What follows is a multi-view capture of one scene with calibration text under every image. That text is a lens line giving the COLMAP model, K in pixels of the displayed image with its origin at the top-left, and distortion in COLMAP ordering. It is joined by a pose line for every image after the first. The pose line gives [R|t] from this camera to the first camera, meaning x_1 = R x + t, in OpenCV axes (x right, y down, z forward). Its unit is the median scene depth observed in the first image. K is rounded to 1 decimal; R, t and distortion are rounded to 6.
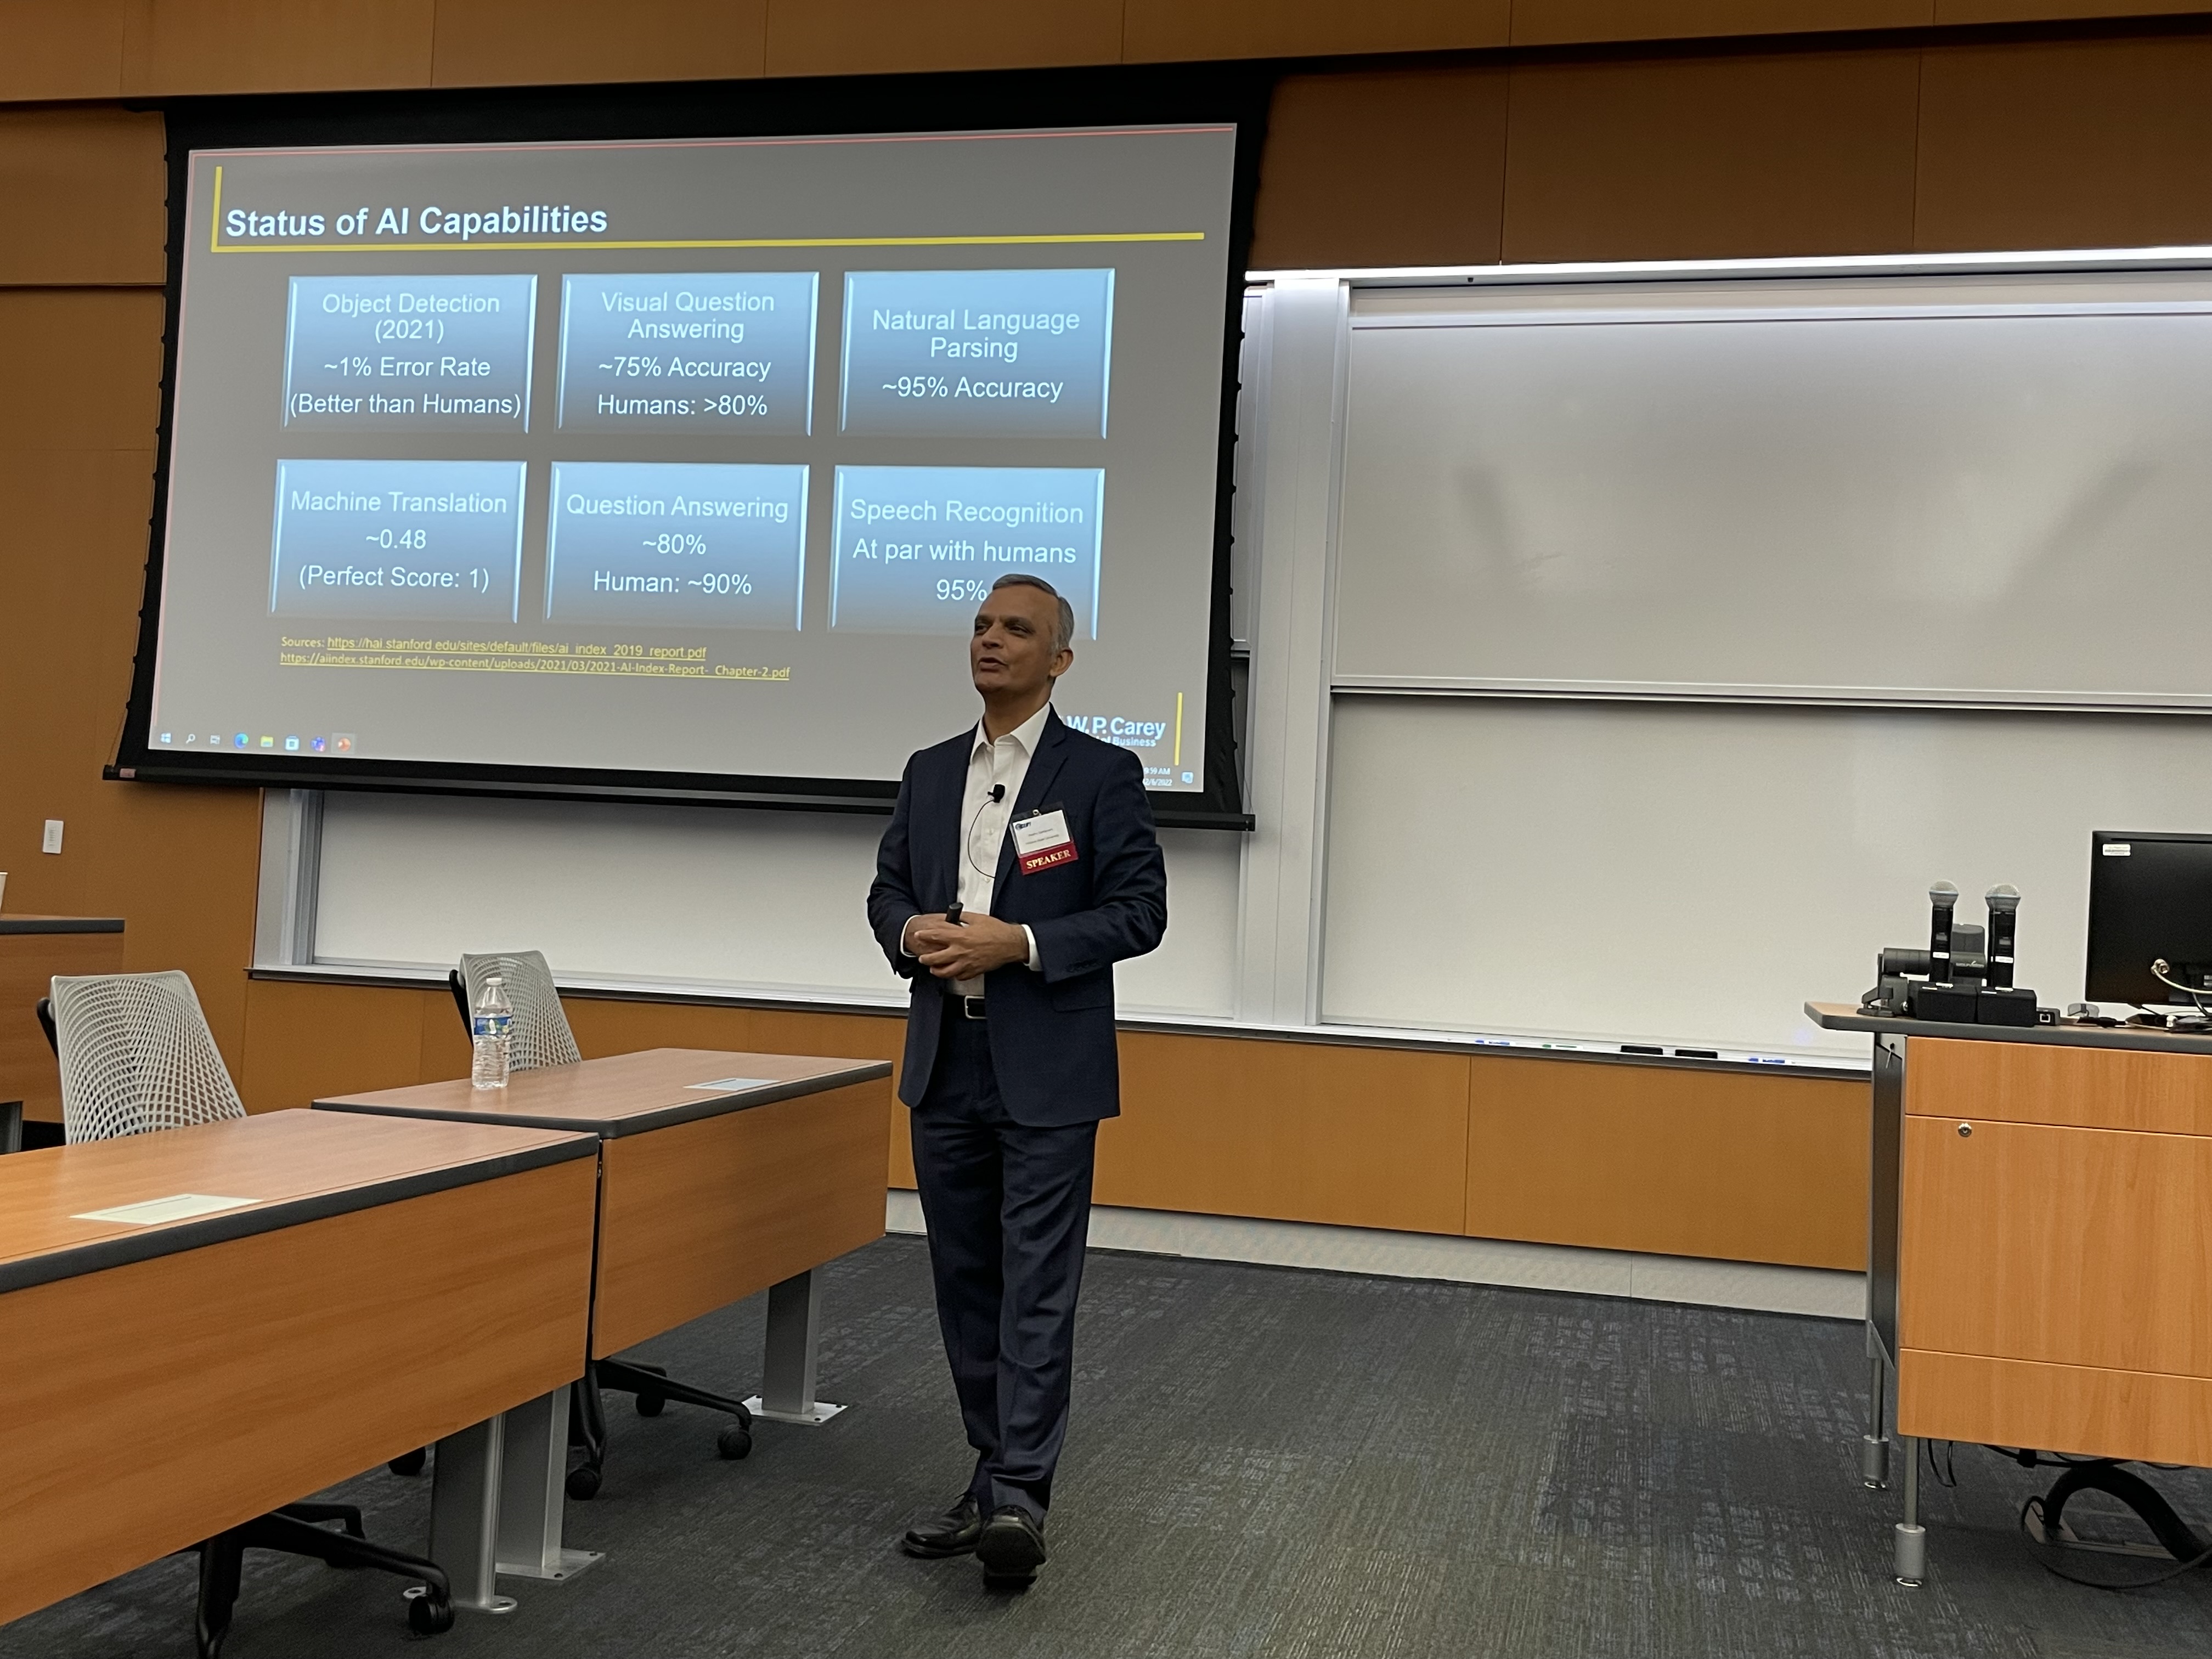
lens RADIAL K [[2194.7, 0, 1128.1], [0, 2194.7, 805.1], [0, 0, 1]] dist [0.040759, 0.000000]
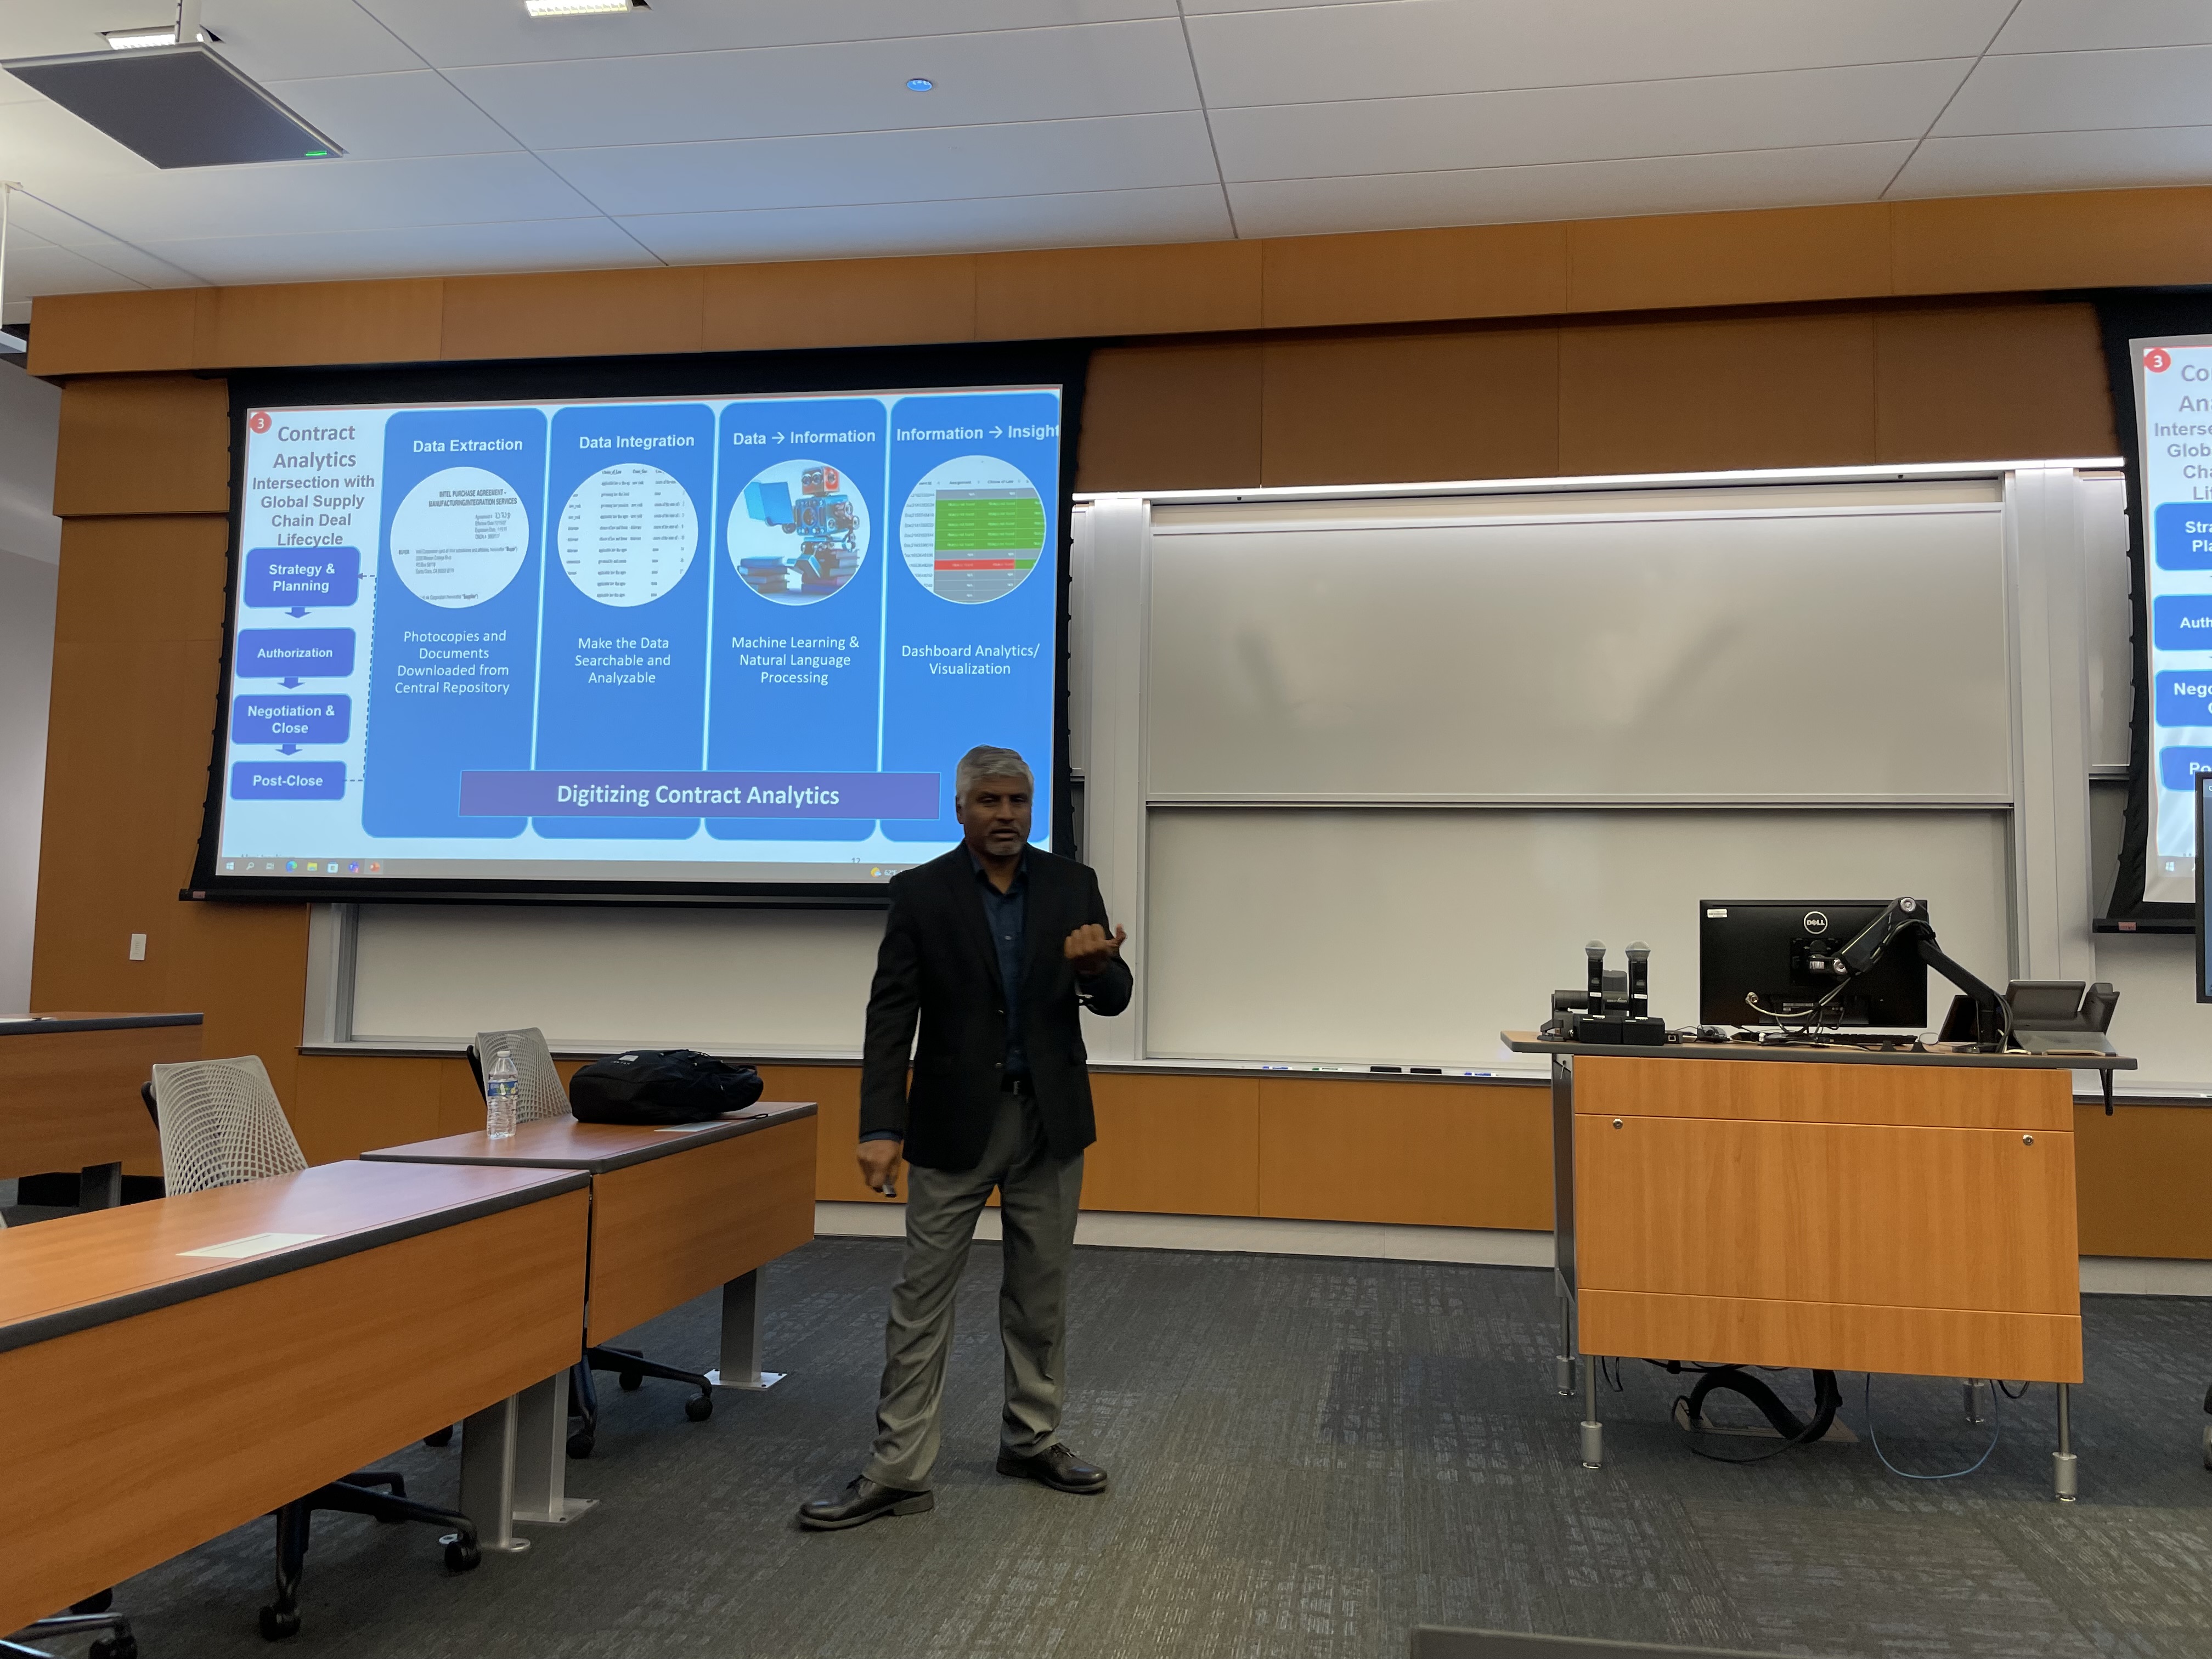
lens RADIAL K [[1689.1, 0, 1120.2], [0, 1689.1, 808.6], [0, 0, 1]] dist [0.069664, -0.082349]
pose [[0.996851, -0.025640, 0.075032, 0.000374], [0.029104, 0.998543, -0.045442, -0.006502], [-0.073757, 0.047483, 0.996145, -0.023499]]
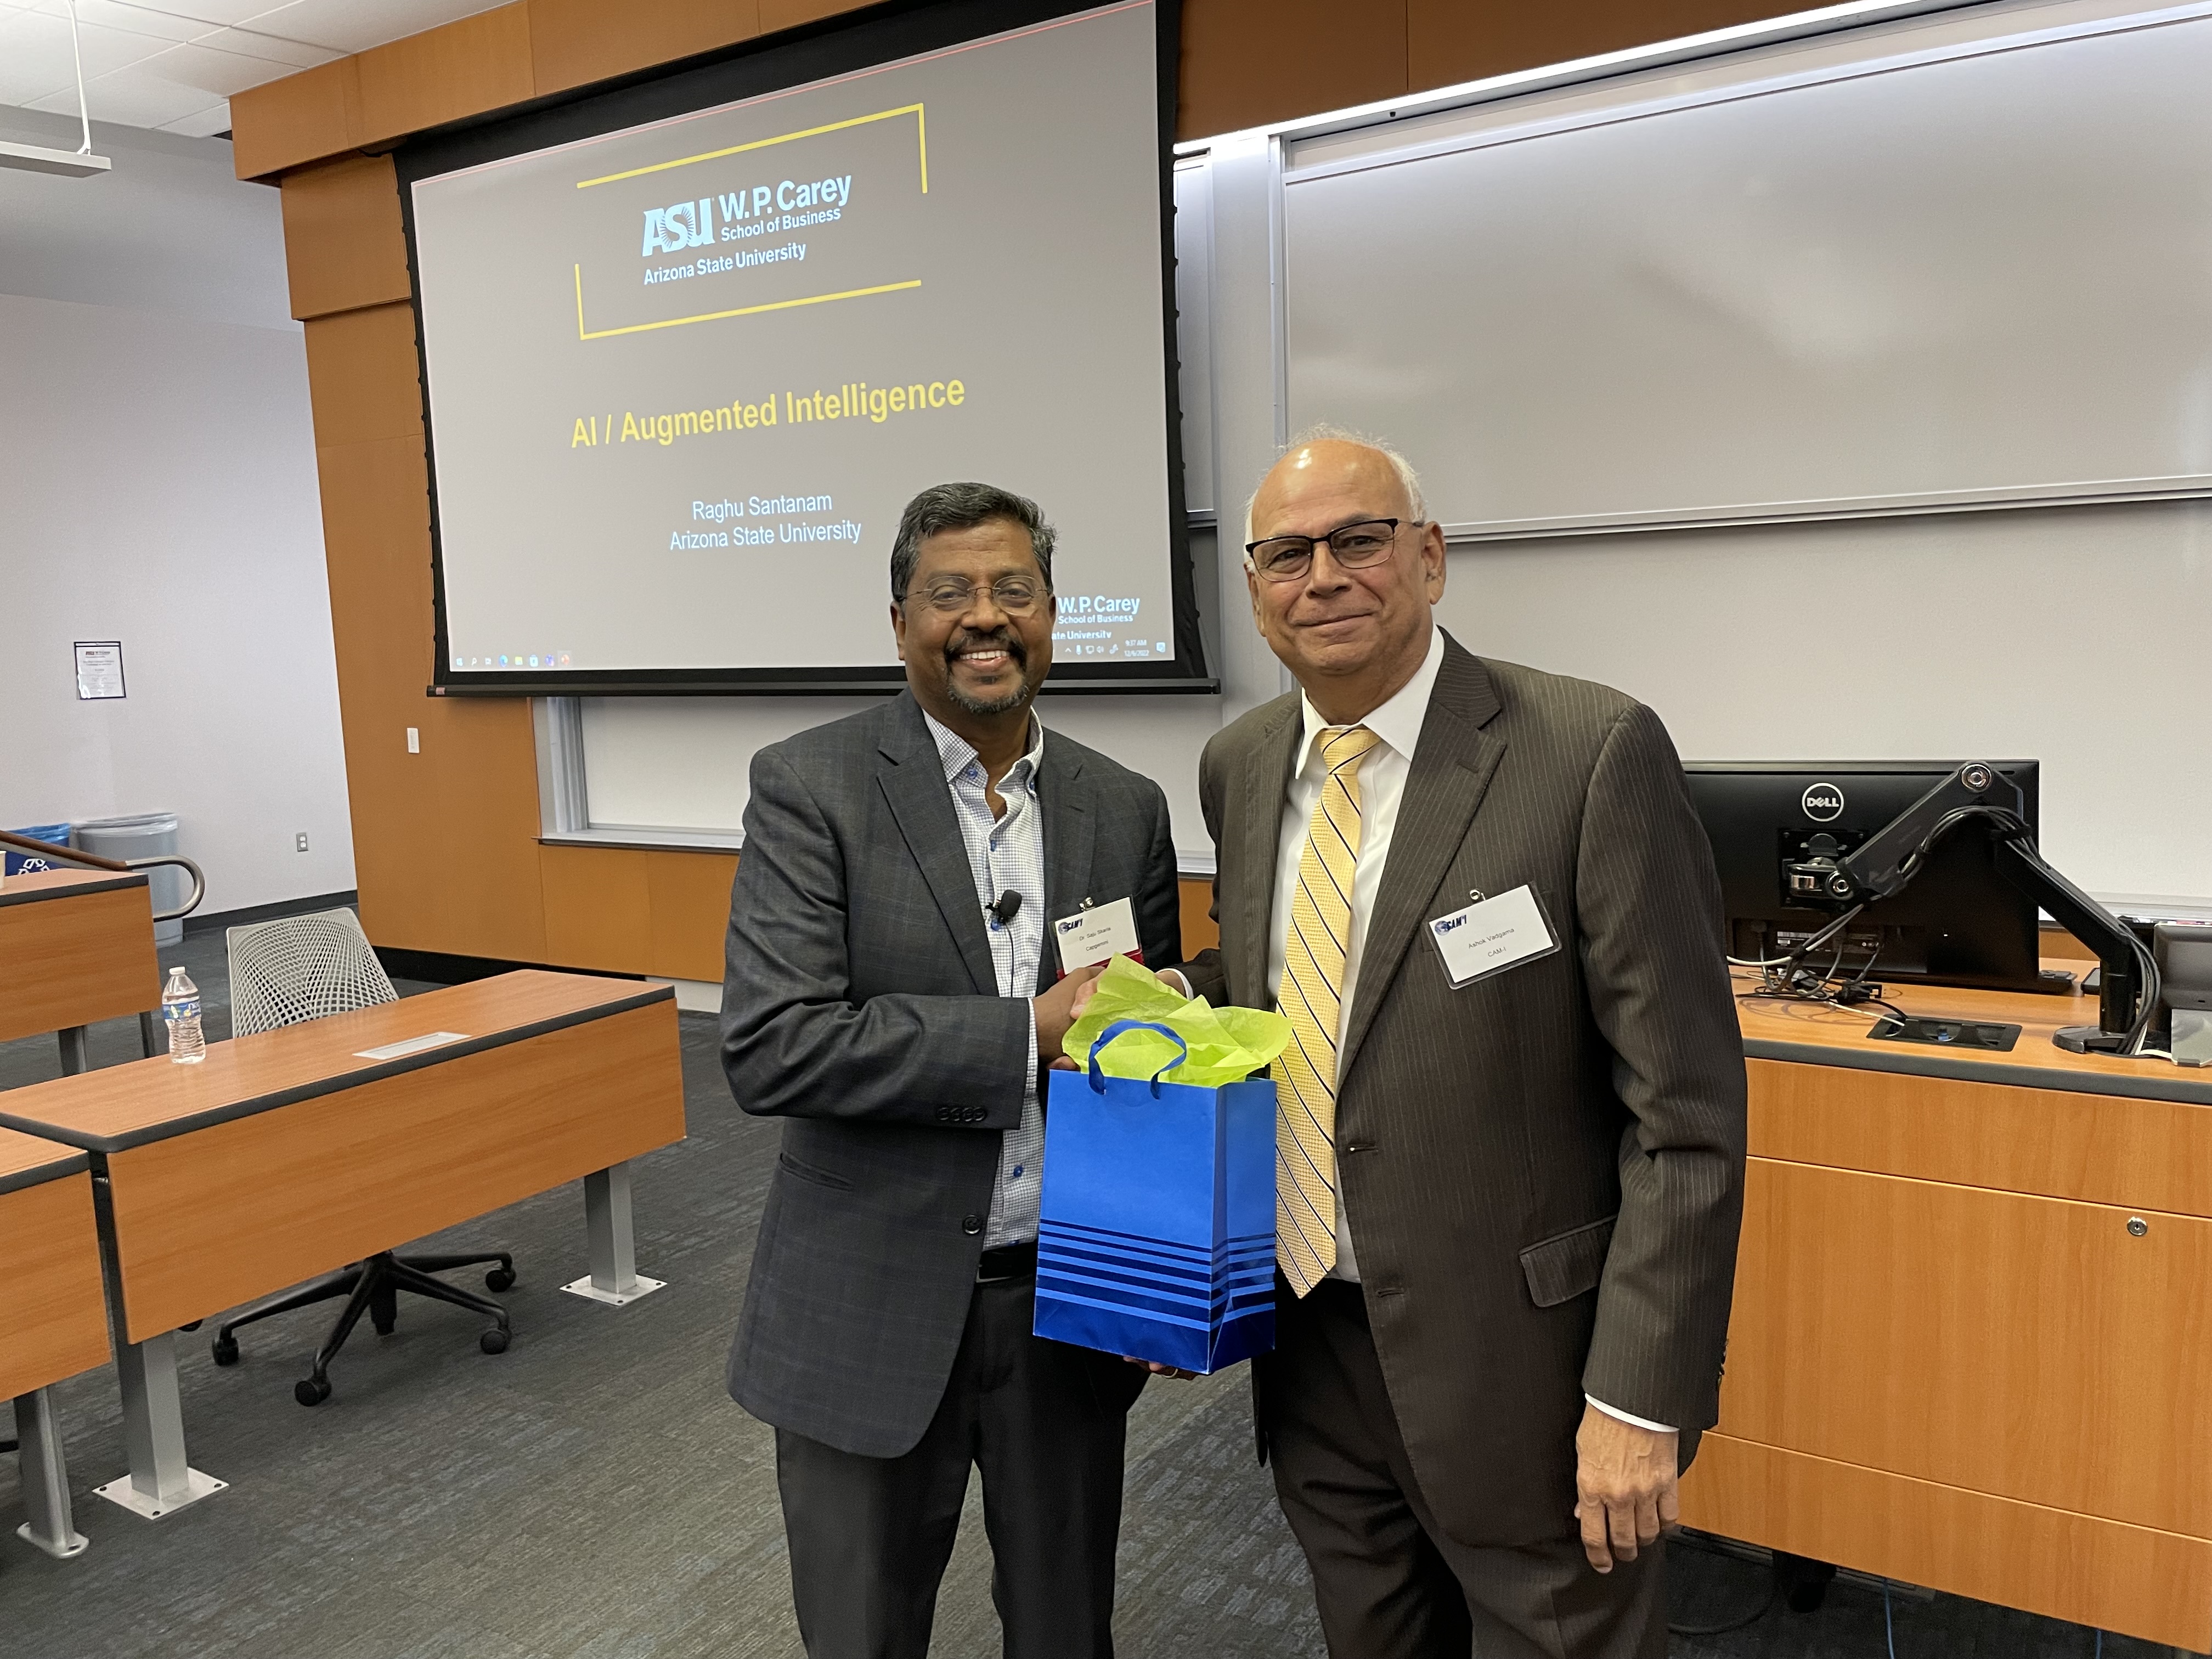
lens RADIAL K [[1689.1, 0, 1139.7], [0, 1689.1, 814.5], [0, 0, 1]] dist [0.069664, -0.082349]
pose [[0.944422, -0.044230, -0.325747, 0.412128], [0.092064, 0.986841, 0.132922, -0.062136], [0.315582, -0.155524, 0.936067, 0.302495]]
